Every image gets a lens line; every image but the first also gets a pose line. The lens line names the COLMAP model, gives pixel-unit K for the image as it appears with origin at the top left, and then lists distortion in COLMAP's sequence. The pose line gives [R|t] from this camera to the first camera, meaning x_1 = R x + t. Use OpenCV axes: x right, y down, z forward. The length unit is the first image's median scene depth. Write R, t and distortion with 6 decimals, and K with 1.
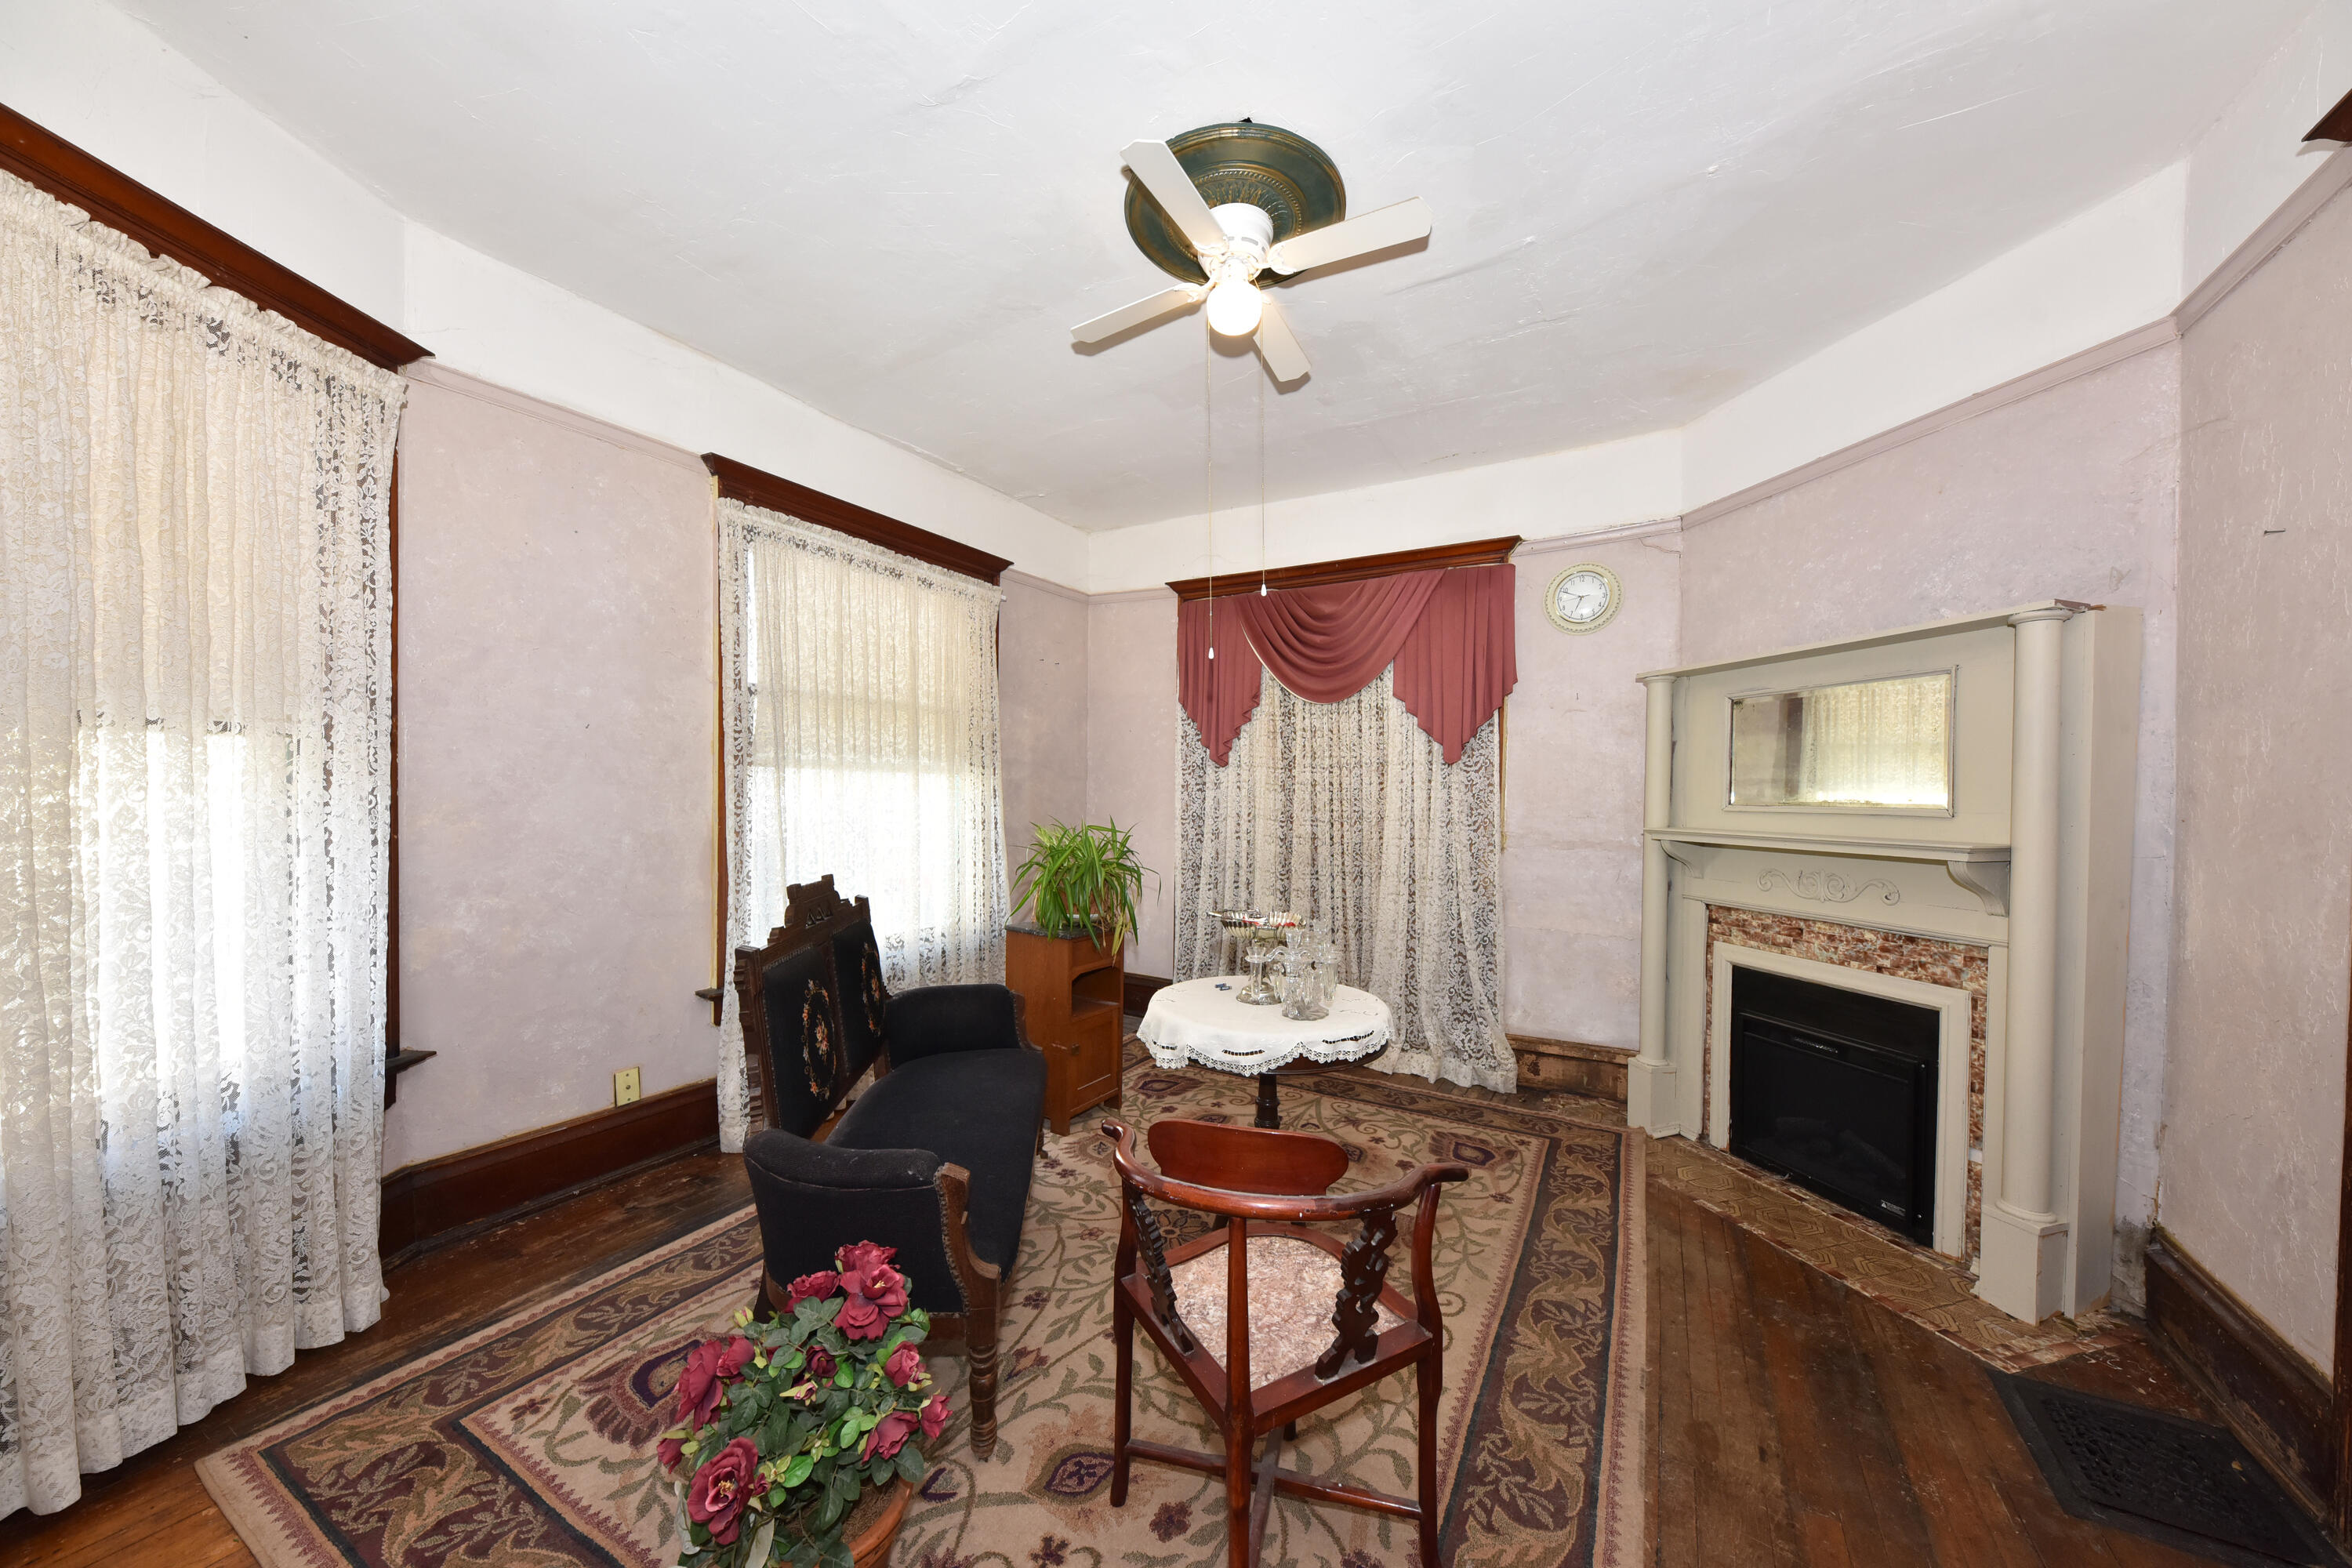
lens RADIAL K [[810.8, 0, 1174.0], [0, 810.8, 807.3], [0, 0, 1]] dist [0.010314, -0.000110]
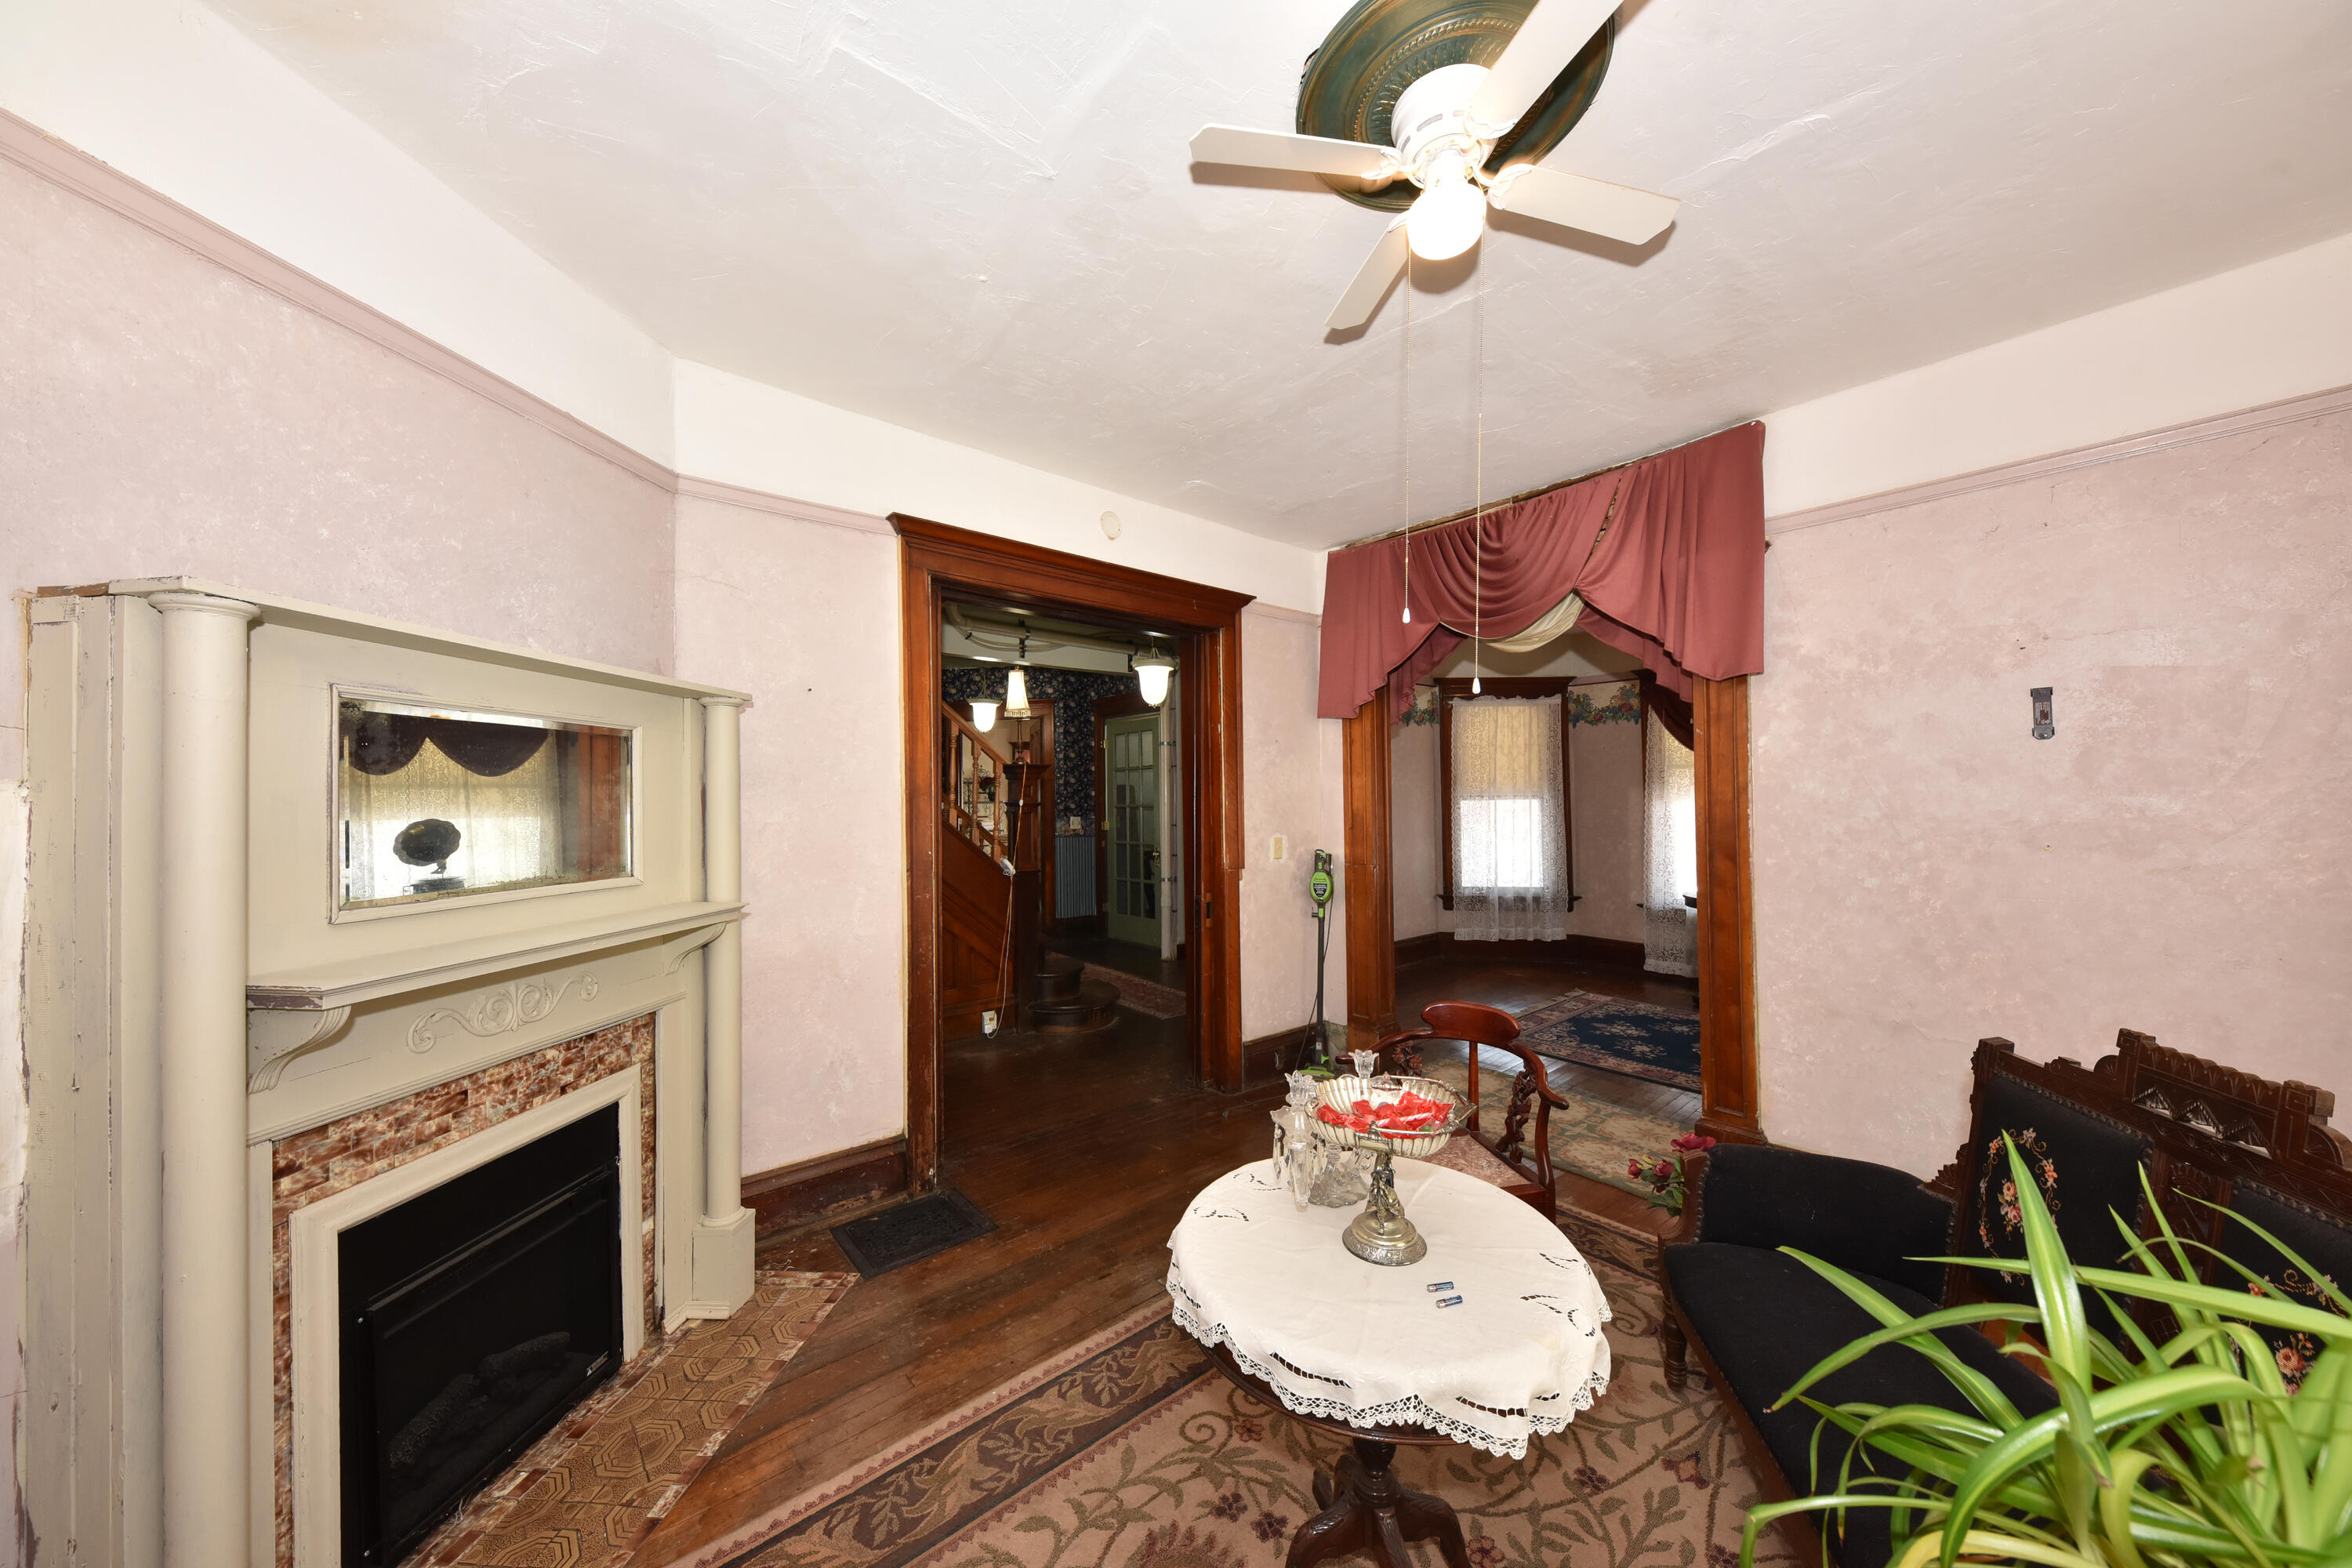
lens RADIAL K [[803.2, 0, 1180.4], [0, 803.2, 802.5], [0, 0, 1]] dist [0.014206, -0.007867]
pose [[-0.942563, -0.005463, 0.333983, 0.048813], [0.002106, 0.999749, 0.022297, -0.090877], [-0.334021, 0.021720, -0.942315, 1.493240]]
